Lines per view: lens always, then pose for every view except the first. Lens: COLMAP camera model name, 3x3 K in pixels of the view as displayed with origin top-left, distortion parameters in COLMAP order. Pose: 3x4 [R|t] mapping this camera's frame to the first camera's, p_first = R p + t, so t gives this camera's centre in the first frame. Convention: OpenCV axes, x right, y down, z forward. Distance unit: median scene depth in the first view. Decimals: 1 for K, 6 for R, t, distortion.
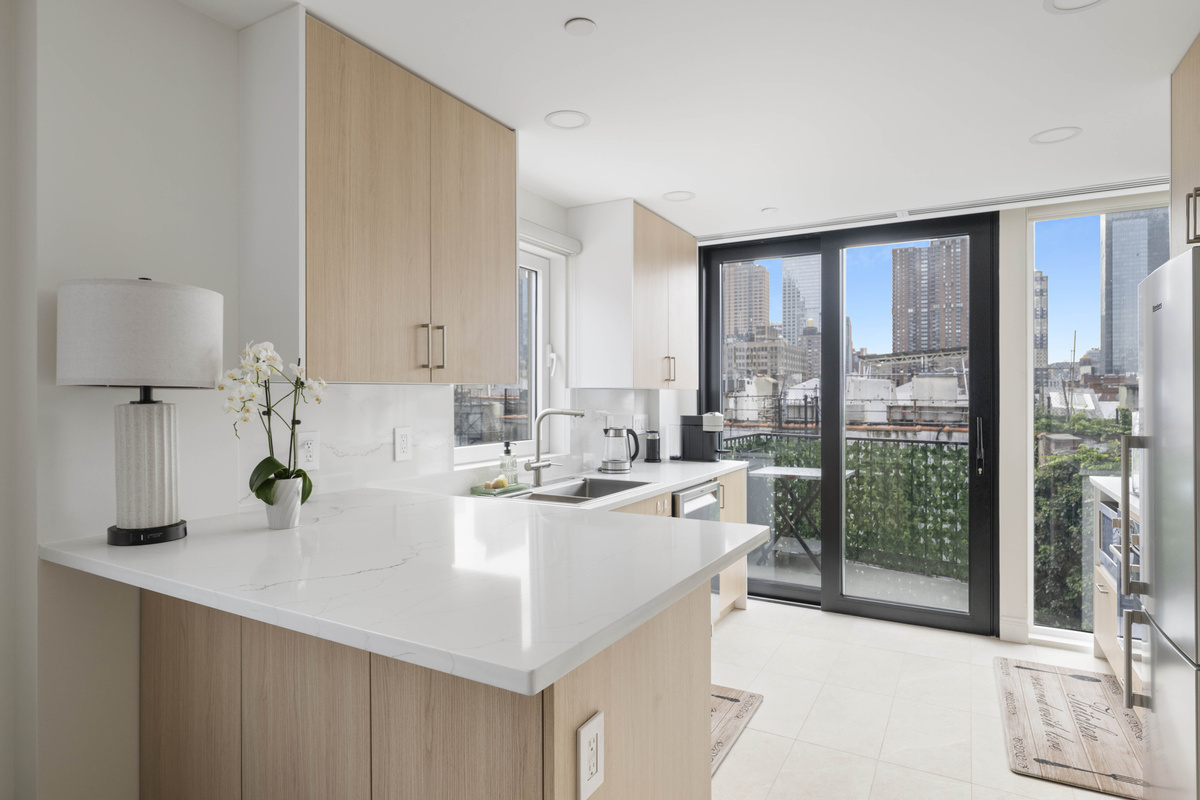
lens RADIAL K [[664.9, 0, 600.8], [0, 664.9, 400.3], [0, 0, 1]] dist [0.009921, 0.000918]
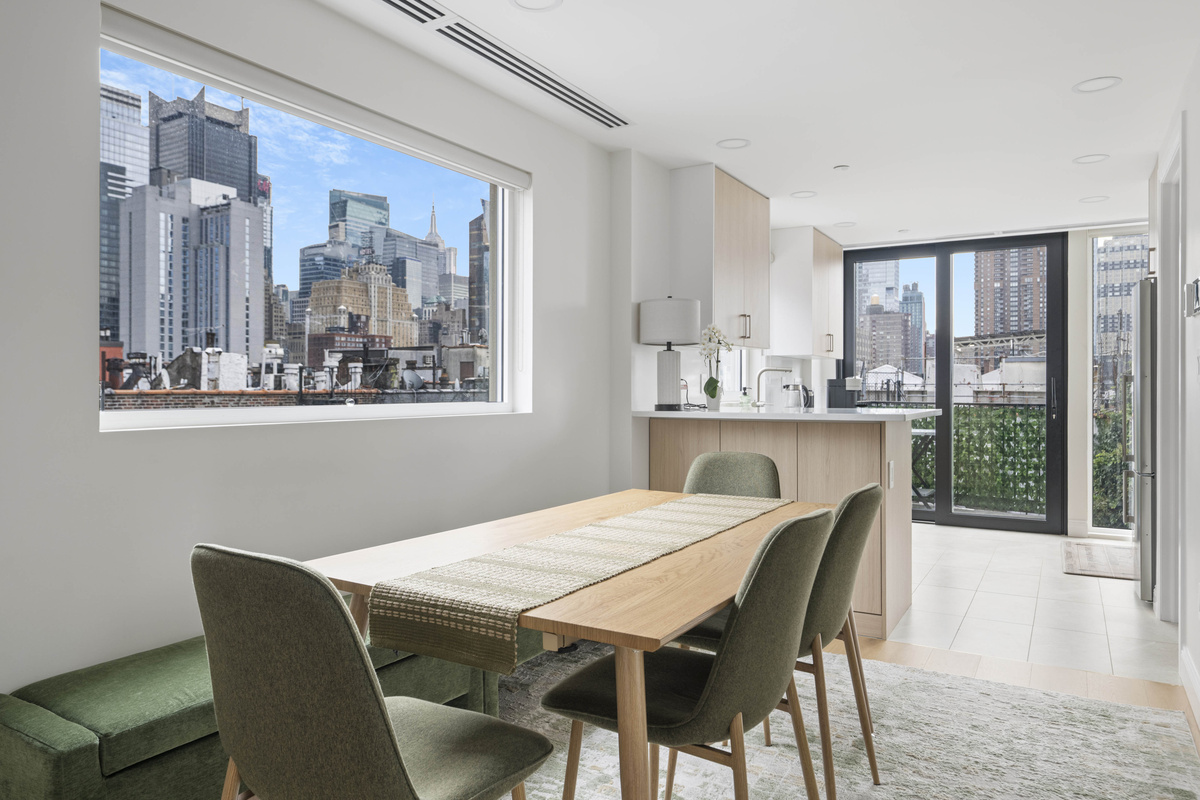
lens RADIAL K [[796.0, 0, 599.6], [0, 796.0, 394.7], [0, 0, 1]] dist [-0.000342, 0.001030]
pose [[0.999615, 0.002803, -0.027620, -0.245941], [-0.002718, 0.999992, 0.003092, 0.042738], [0.027628, -0.003016, 0.999614, -0.505422]]
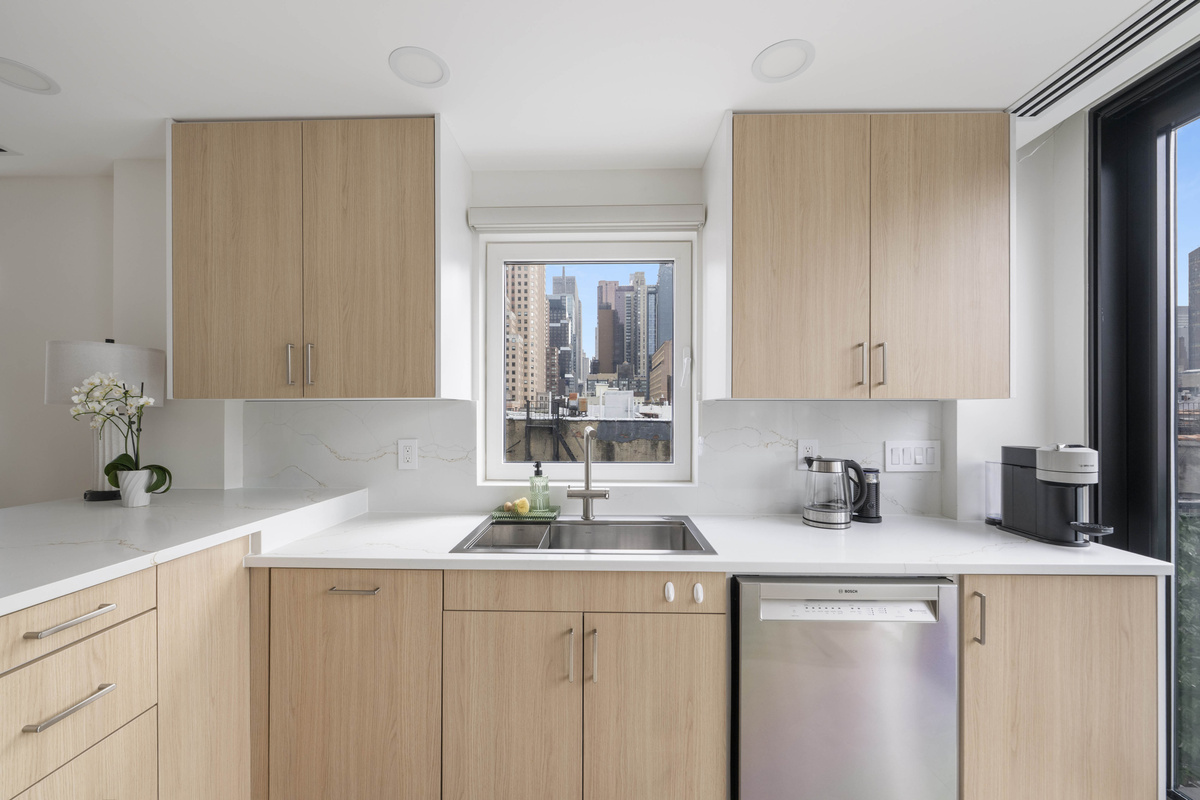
lens RADIAL K [[452.7, 0, 597.7], [0, 452.7, 414.5], [0, 0, 1]] dist [-0.007937, 0.000087]
pose [[0.473123, 0.004772, -0.880983, 0.251513], [-0.006131, 0.999979, 0.002124, -0.002309], [0.880975, 0.004397, 0.473142, 0.446597]]
